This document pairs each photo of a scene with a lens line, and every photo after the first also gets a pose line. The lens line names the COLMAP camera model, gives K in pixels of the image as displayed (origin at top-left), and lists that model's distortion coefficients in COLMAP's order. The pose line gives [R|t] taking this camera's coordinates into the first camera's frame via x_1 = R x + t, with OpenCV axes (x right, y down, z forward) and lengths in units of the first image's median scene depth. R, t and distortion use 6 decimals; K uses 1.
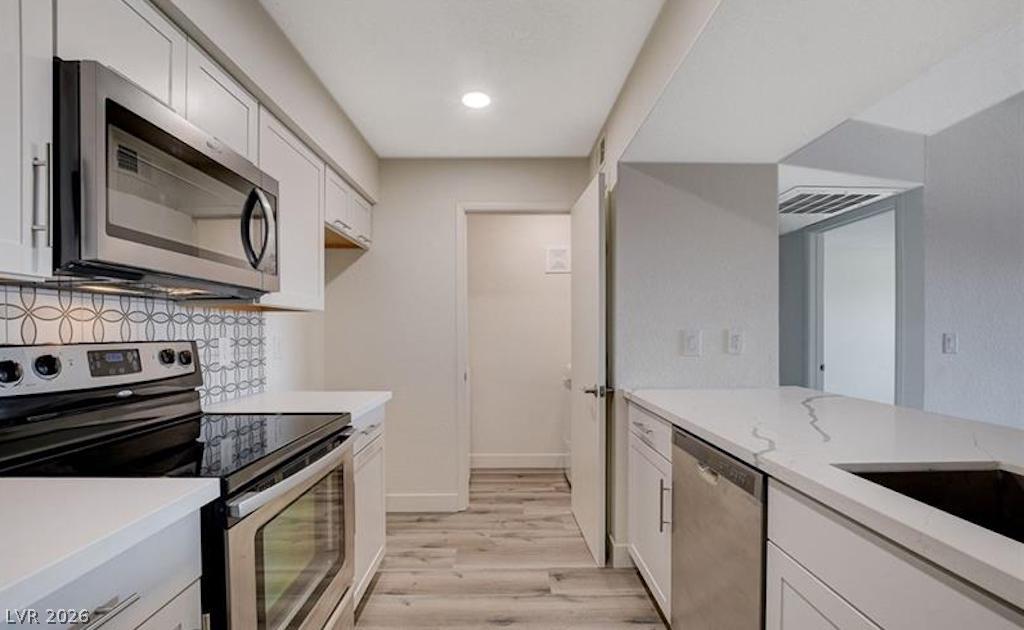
lens RADIAL K [[453.5, 0, 506.7], [0, 453.5, 335.1], [0, 0, 1]] dist [-0.020273, 0.000487]
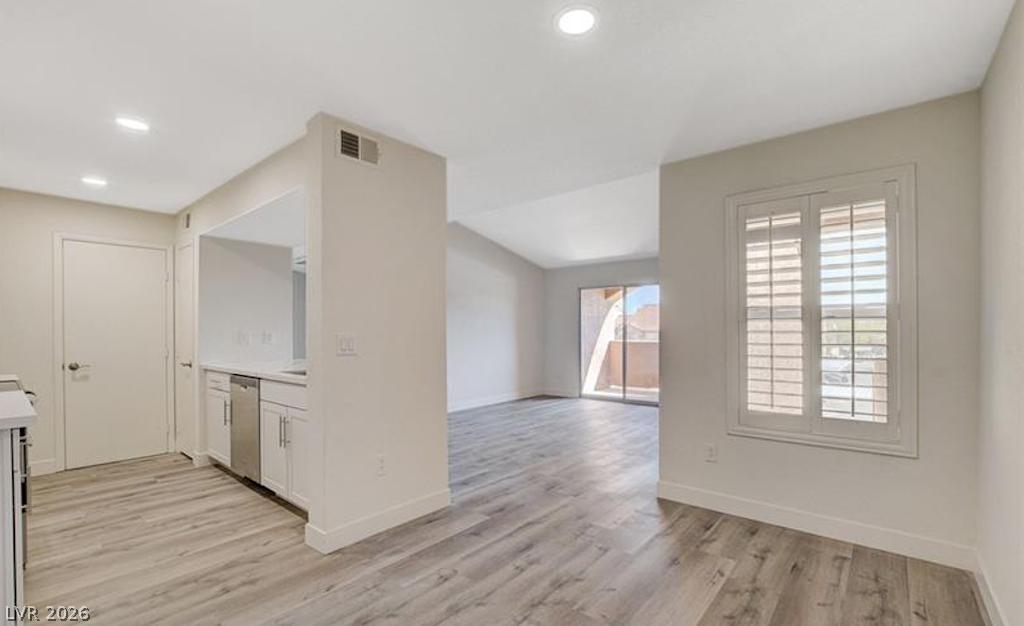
lens RADIAL K [[453.2, 0, 511.6], [0, 453.2, 335.5], [0, 0, 1]] dist [-0.026455, 0.000885]
pose [[0.646875, -0.004038, 0.762586, -0.327722], [0.001747, 0.999991, 0.003813, 0.002485], [-0.762594, -0.001134, 0.646876, -1.163768]]
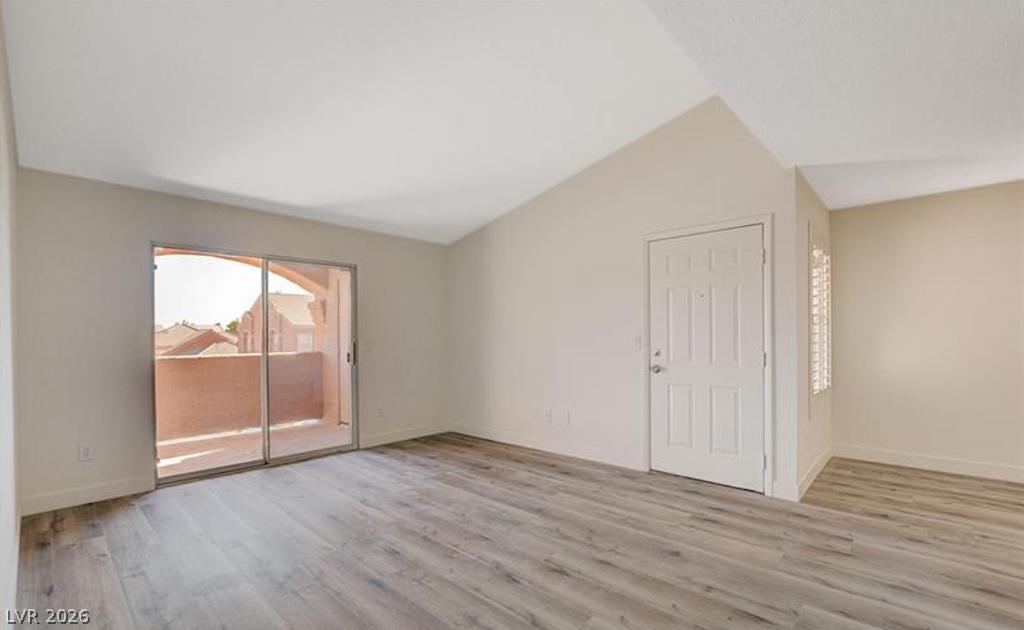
lens RADIAL K [[453.5, 0, 506.7], [0, 453.5, 335.1], [0, 0, 1]] dist [-0.020273, 0.000487]
pose [[-0.727635, 0.011864, 0.685862, 0.895772], [0.017062, 0.999854, 0.000806, -0.011652], [-0.685753, 0.012289, -0.727731, 1.301792]]
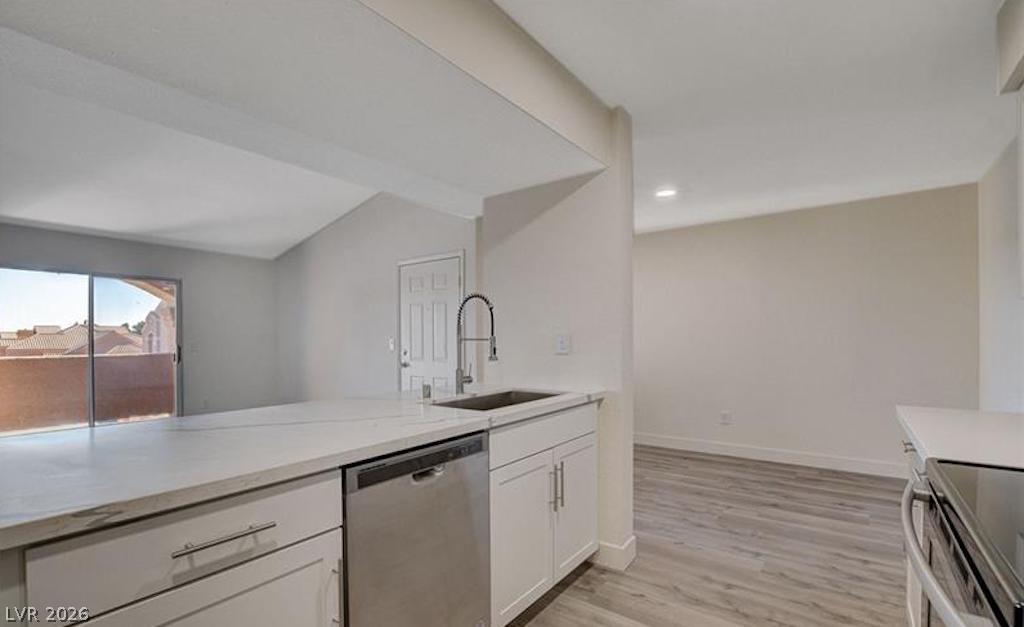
lens RADIAL K [[457.6, 0, 516.7], [0, 457.6, 338.0], [0, 0, 1]] dist [0.002129, 0.000405]
pose [[-0.804091, 0.009507, 0.594431, -0.222702], [0.015355, 0.999871, 0.004779, -0.007630], [-0.594308, 0.012970, -0.804133, 1.111308]]
